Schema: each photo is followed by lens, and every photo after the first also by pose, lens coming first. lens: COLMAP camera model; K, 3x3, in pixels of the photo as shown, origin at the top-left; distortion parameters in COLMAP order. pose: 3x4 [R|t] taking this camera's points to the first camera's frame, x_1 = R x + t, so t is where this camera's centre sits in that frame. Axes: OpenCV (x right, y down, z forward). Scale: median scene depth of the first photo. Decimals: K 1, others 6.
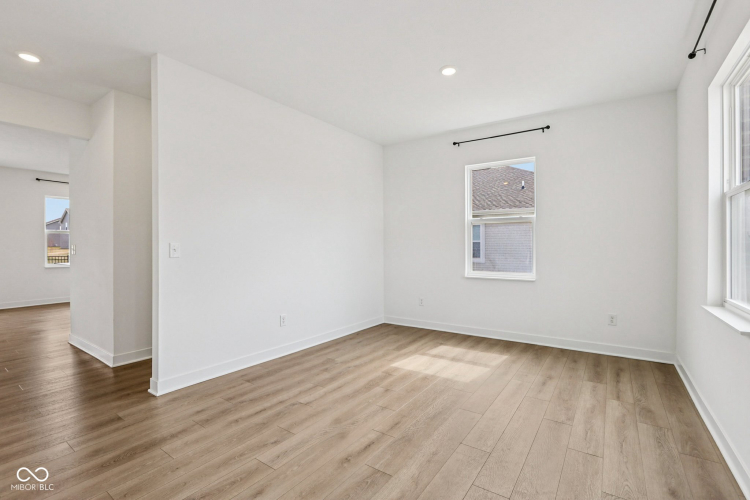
lens RADIAL K [[343.6, 0, 380.7], [0, 343.6, 251.3], [0, 0, 1]] dist [-0.038190, 0.009354]
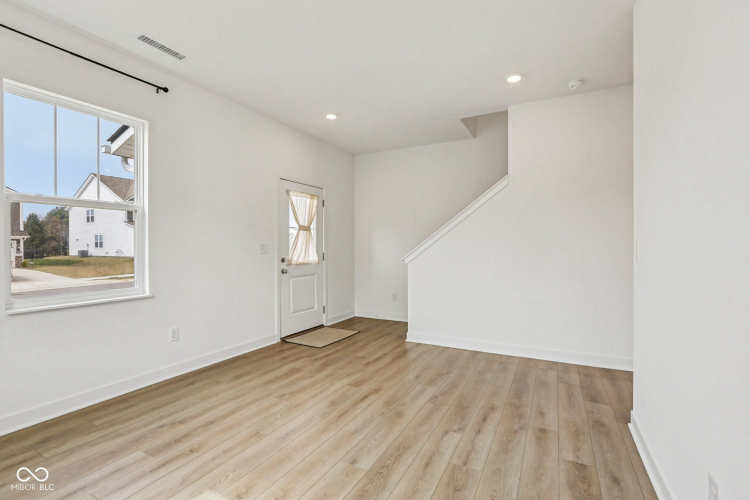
lens RADIAL K [[343.6, 0, 376.4], [0, 343.6, 251.3], [0, 0, 1]] dist [-0.038190, 0.009354]
pose [[-0.993575, 0.003853, -0.113114, 0.043925], [0.001070, 0.999695, 0.024657, -0.019652], [0.113174, 0.024378, -0.993276, 1.562482]]
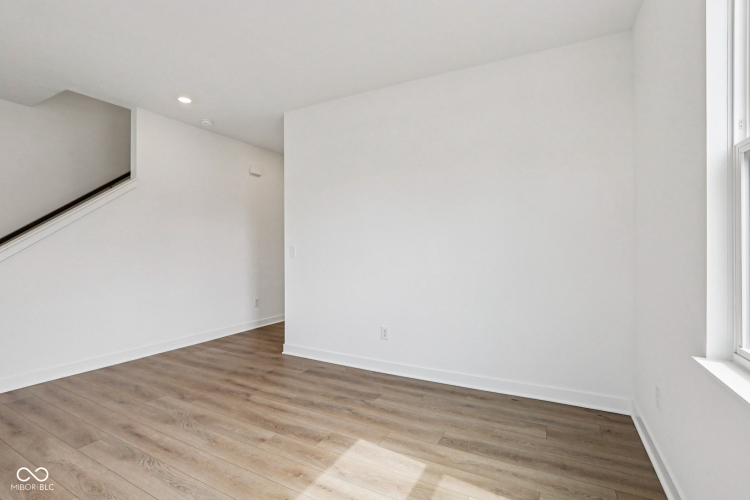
lens RADIAL K [[343.6, 0, 375.2], [0, 343.6, 251.6], [0, 0, 1]] dist [-0.038190, 0.009354]
pose [[0.117122, 0.003777, -0.993110, 0.743587], [-0.014660, 0.999890, 0.002073, -0.012593], [0.993009, 0.014317, 0.117165, 1.090473]]
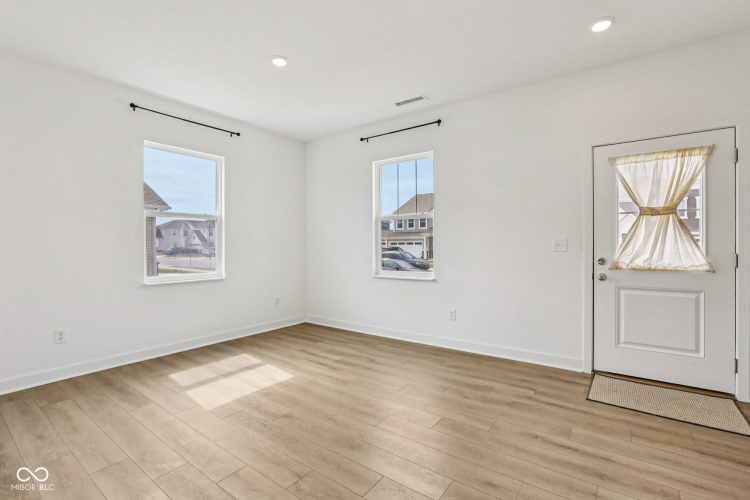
lens RADIAL K [[343.6, 0, 374.6], [0, 343.6, 249.7], [0, 0, 1]] dist [-0.038190, 0.009354]
pose [[0.031296, -0.013458, 0.999420, -0.756309], [0.019061, 0.999736, 0.012865, -0.006779], [-0.999328, 0.018647, 0.031544, 0.709942]]
